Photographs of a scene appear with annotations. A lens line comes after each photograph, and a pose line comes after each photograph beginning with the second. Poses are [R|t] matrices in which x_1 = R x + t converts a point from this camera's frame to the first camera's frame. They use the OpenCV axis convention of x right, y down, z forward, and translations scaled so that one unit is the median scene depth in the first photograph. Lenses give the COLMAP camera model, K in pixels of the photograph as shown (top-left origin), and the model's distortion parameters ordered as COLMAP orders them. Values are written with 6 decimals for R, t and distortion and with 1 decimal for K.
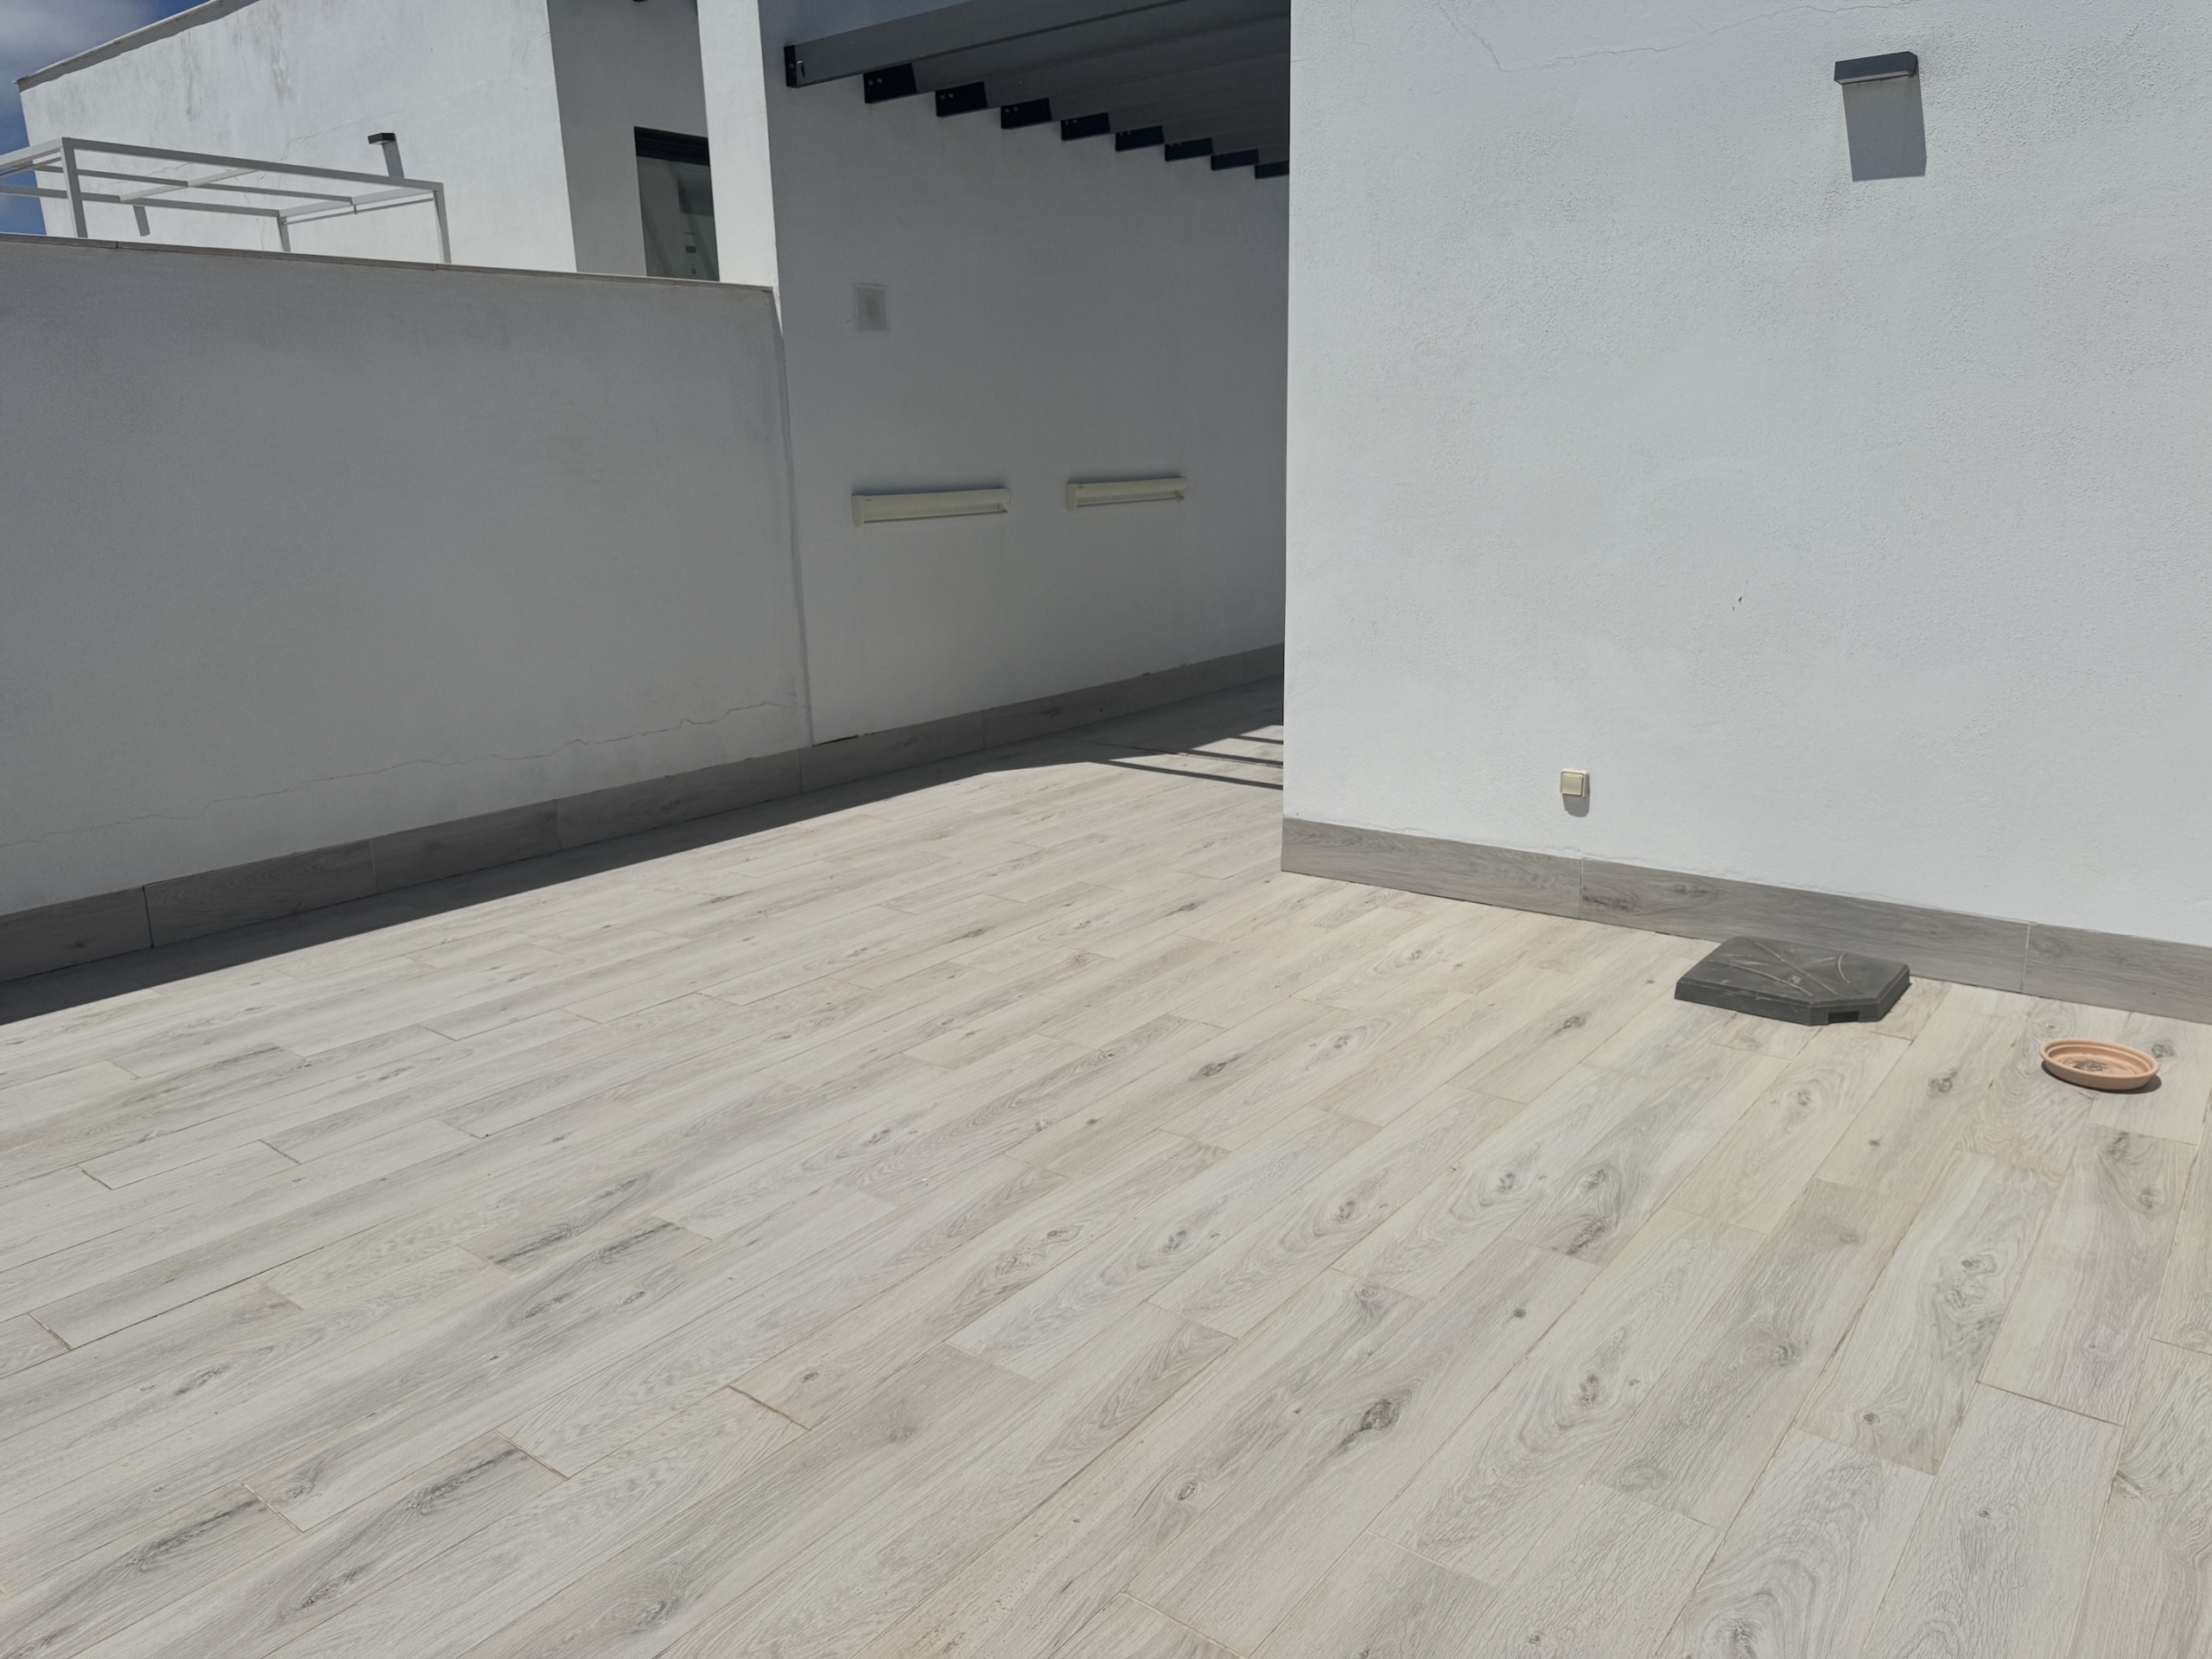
lens RADIAL K [[1575.7, 0, 1096.5], [0, 1575.7, 847.2], [0, 0, 1]] dist [0.021103, -0.022485]
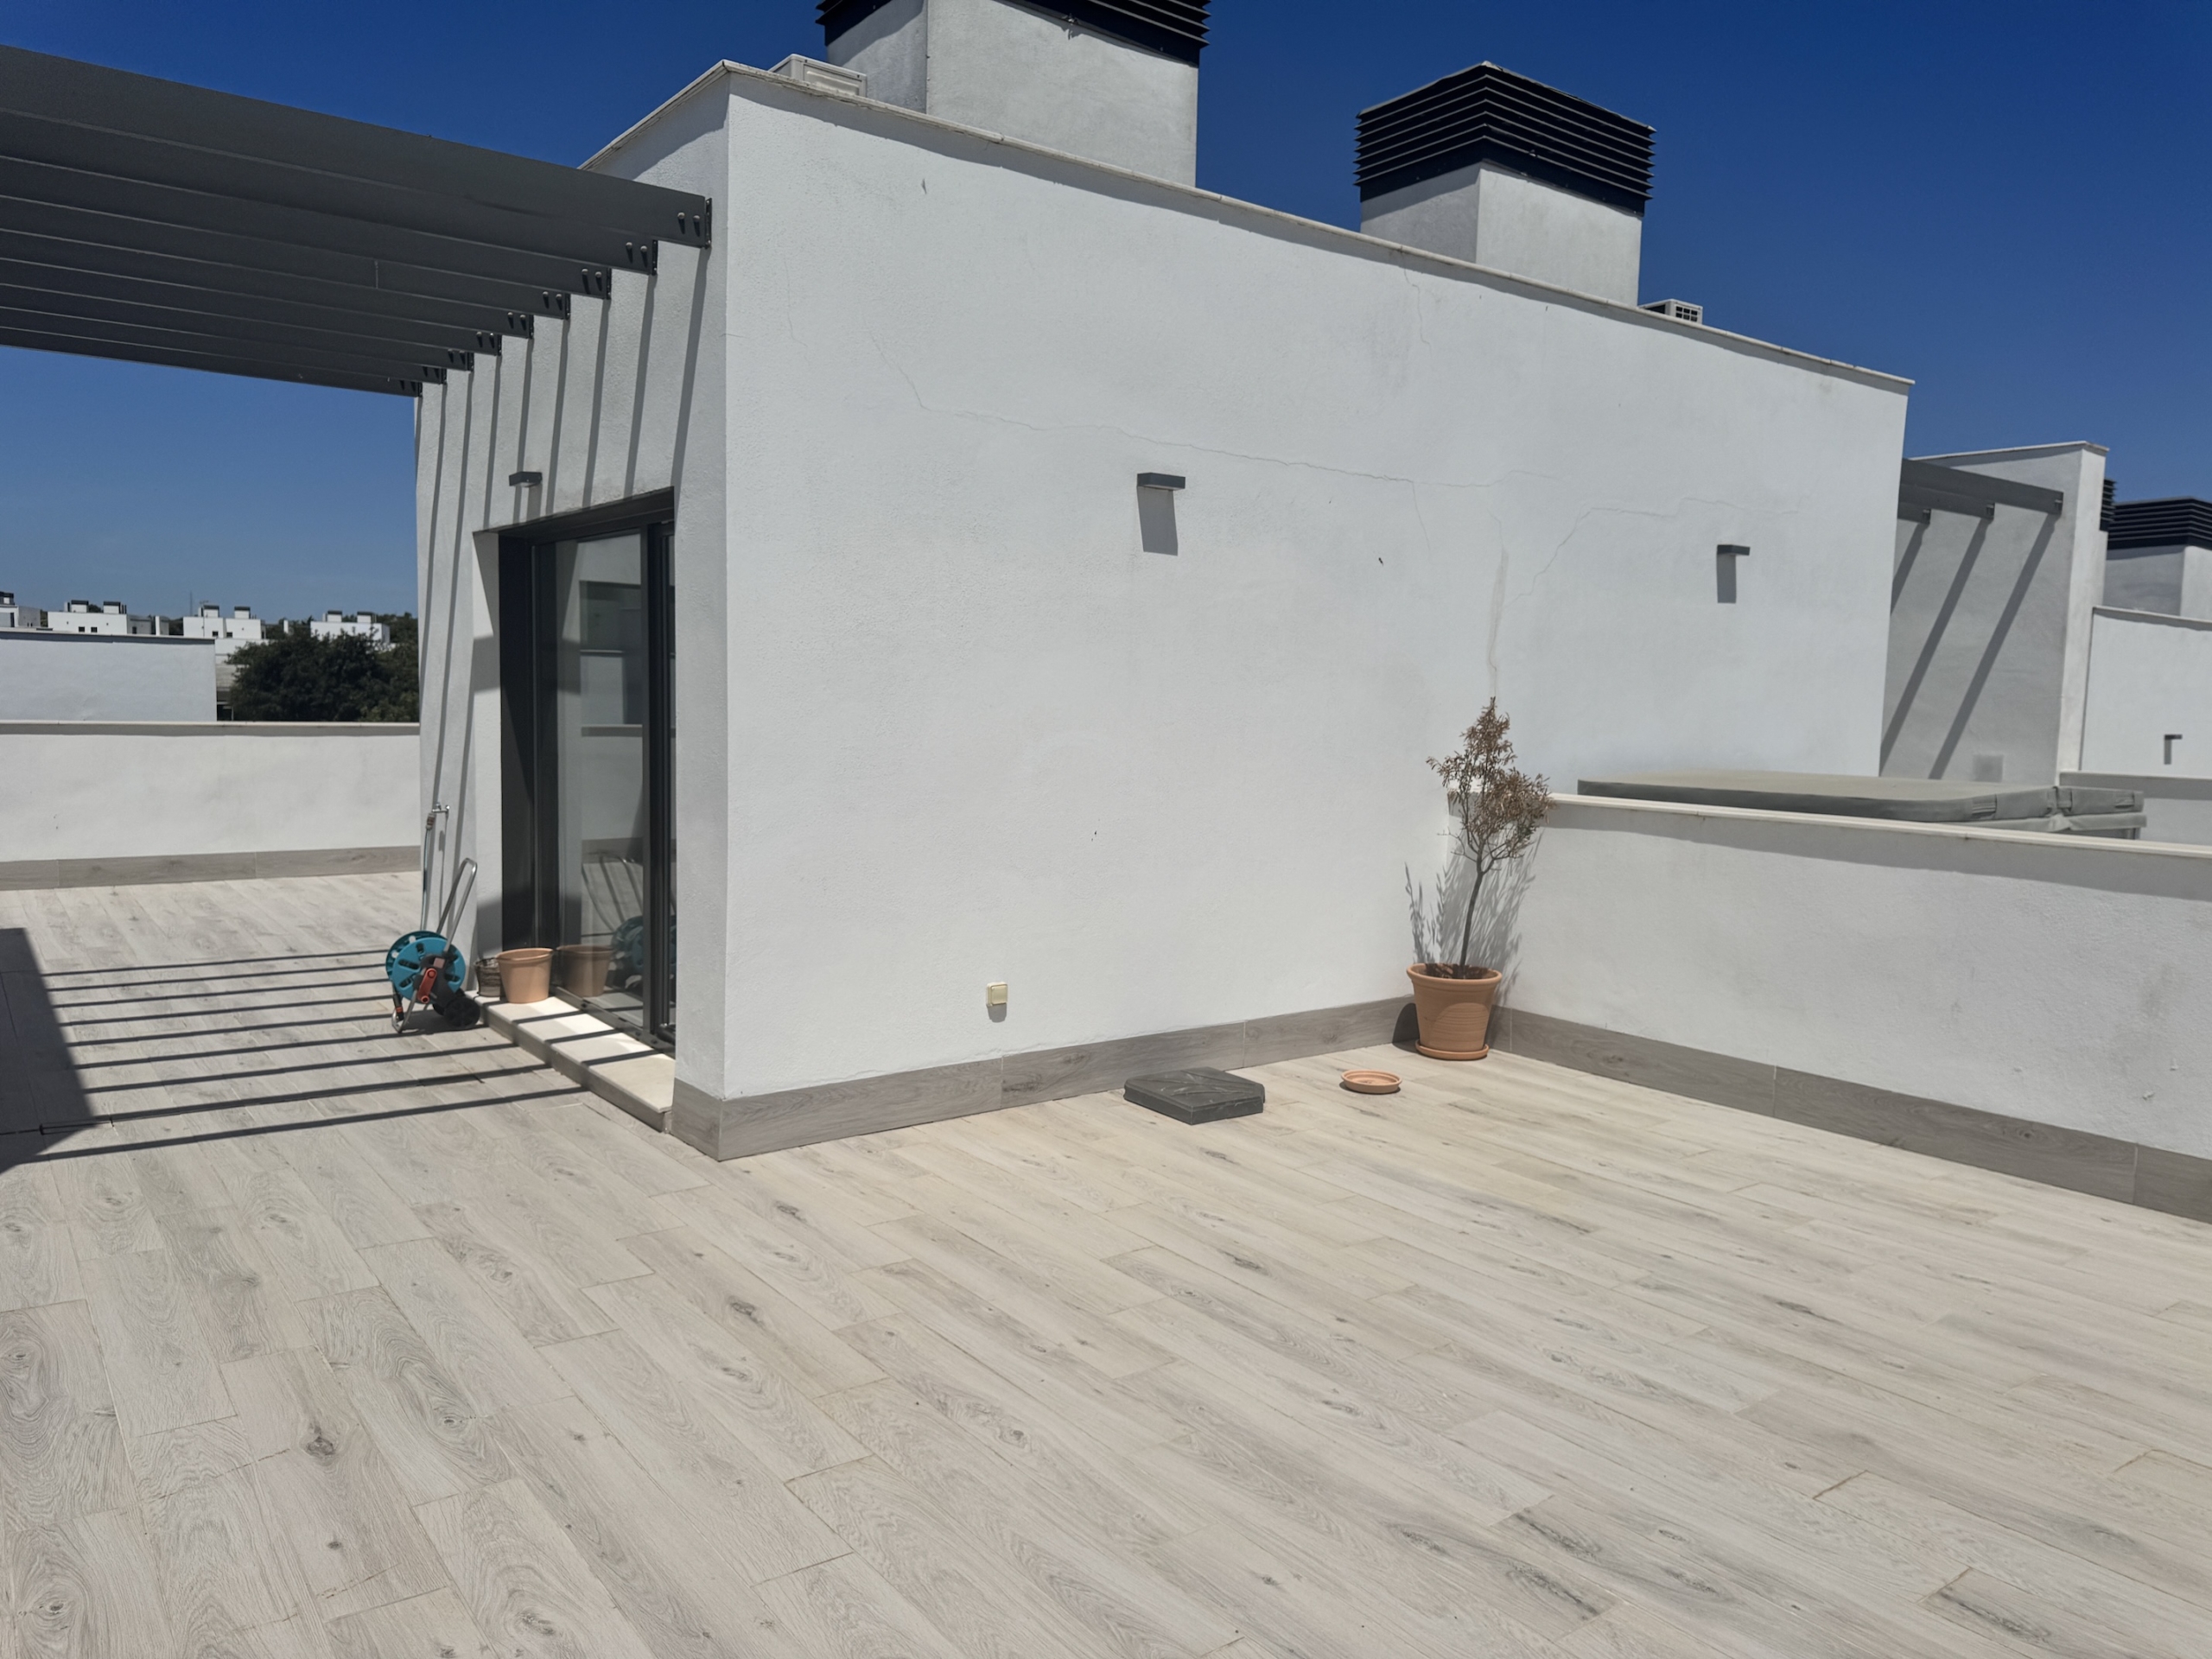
lens RADIAL K [[1575.7, 0, 1095.2], [0, 1575.7, 816.2], [0, 0, 1]] dist [0.021103, -0.022485]
pose [[0.275742, -0.059762, 0.959372, -0.977333], [0.216797, 0.976216, -0.001500, -0.186235], [-0.936464, 0.208403, 0.282140, 0.682845]]
